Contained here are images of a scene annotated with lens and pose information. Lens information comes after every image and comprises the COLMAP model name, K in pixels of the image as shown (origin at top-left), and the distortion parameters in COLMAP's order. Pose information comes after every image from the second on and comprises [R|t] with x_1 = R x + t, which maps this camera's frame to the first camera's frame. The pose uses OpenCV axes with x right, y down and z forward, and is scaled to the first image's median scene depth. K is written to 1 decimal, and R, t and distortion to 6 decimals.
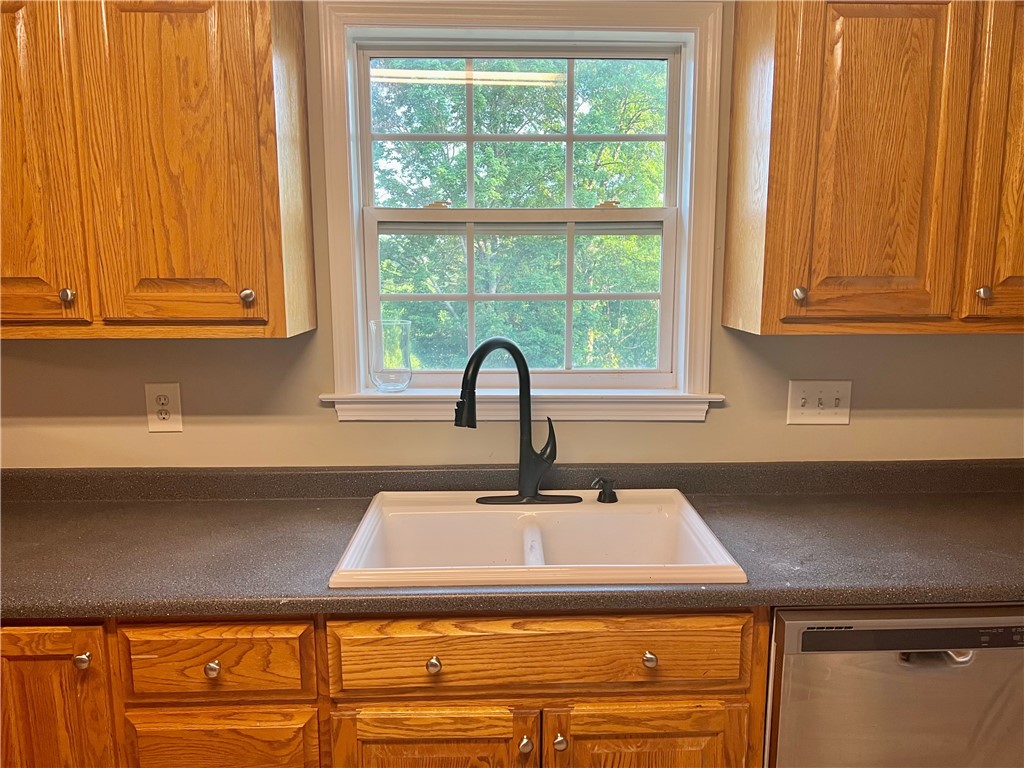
lens RADIAL K [[766.1, 0, 507.7], [0, 766.1, 380.4], [0, 0, 1]] dist [0.055639, -0.058771]
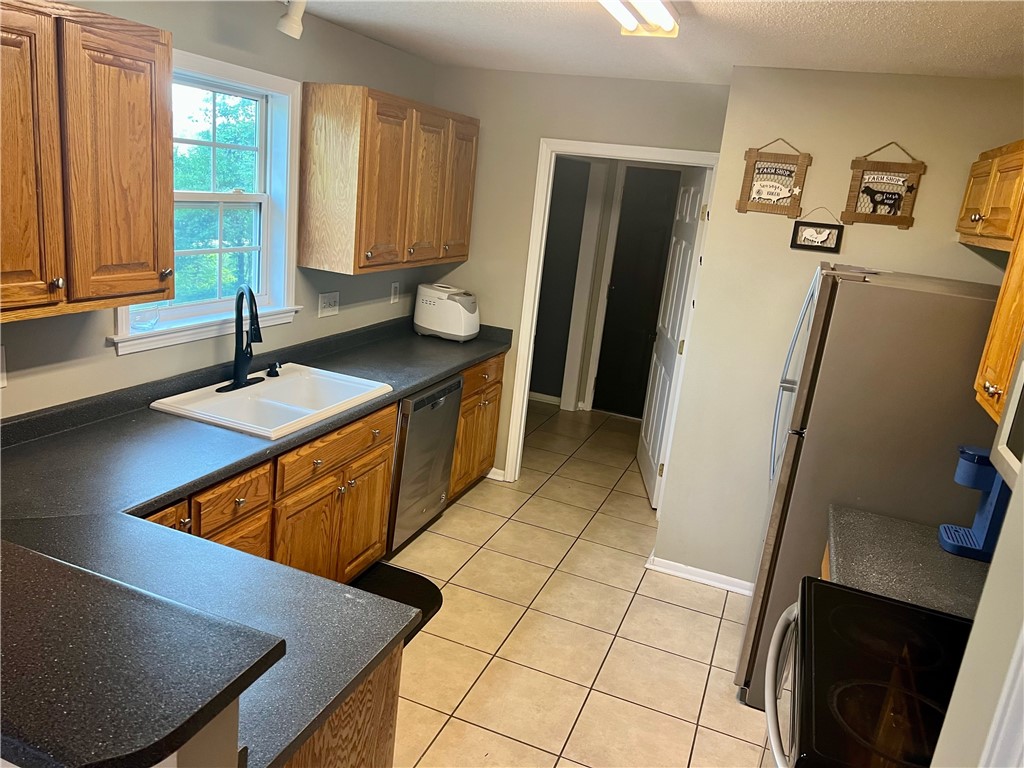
lens RADIAL K [[766.1, 0, 493.1], [0, 766.1, 377.6], [0, 0, 1]] dist [0.055639, -0.058771]
pose [[0.400347, -0.188480, 0.896771, -1.450017], [0.038052, 0.981194, 0.189236, -0.171646], [-0.915573, -0.041636, 0.399990, -0.149056]]
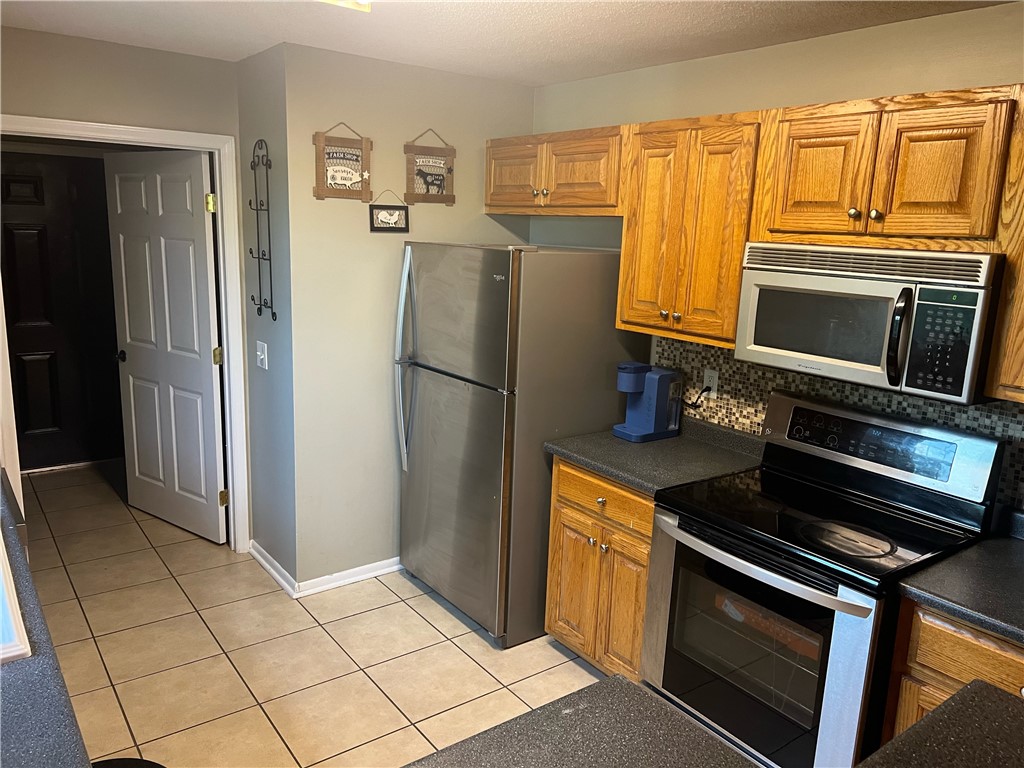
lens RADIAL K [[766.1, 0, 512.8], [0, 766.1, 381.6], [0, 0, 1]] dist [0.055639, -0.058771]
pose [[-0.571269, -0.183520, 0.799983, -1.192074], [0.093164, 0.953883, 0.285354, -0.263091], [-0.815459, 0.237543, -0.527826, 0.857021]]
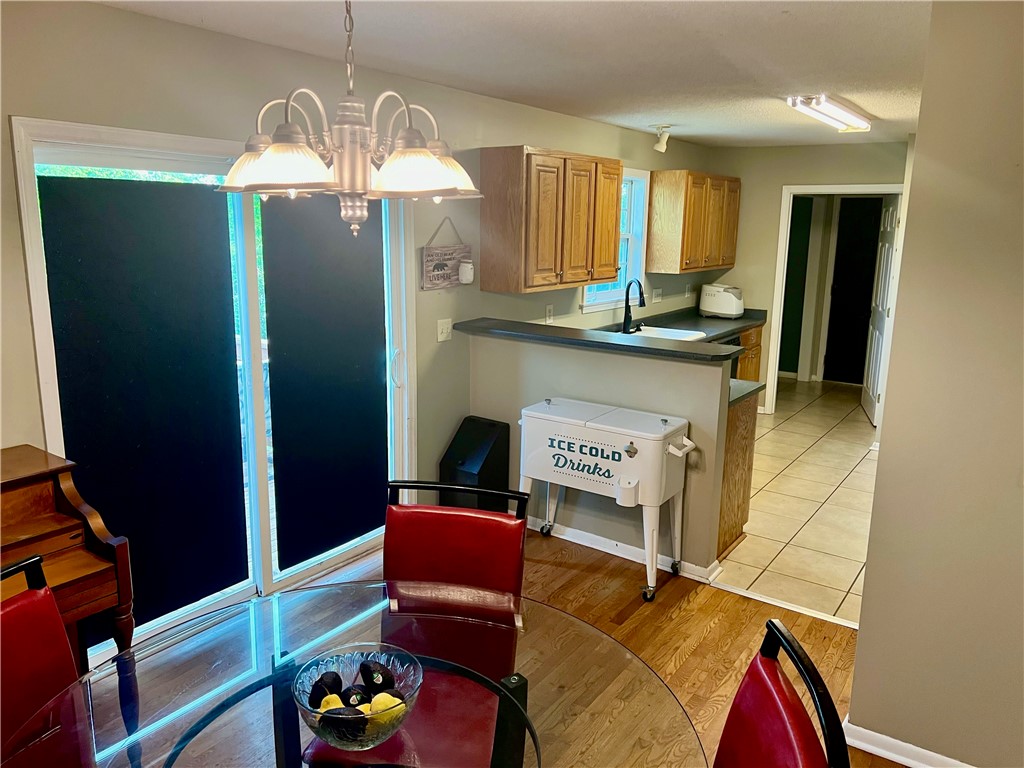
lens RADIAL K [[766.1, 0, 516.6], [0, 766.1, 375.9], [0, 0, 1]] dist [0.055639, -0.058771]
pose [[0.592162, -0.151191, 0.791508, -3.169276], [0.106917, 0.988298, 0.108791, -0.062608], [-0.798694, 0.020203, 0.601398, -0.547384]]
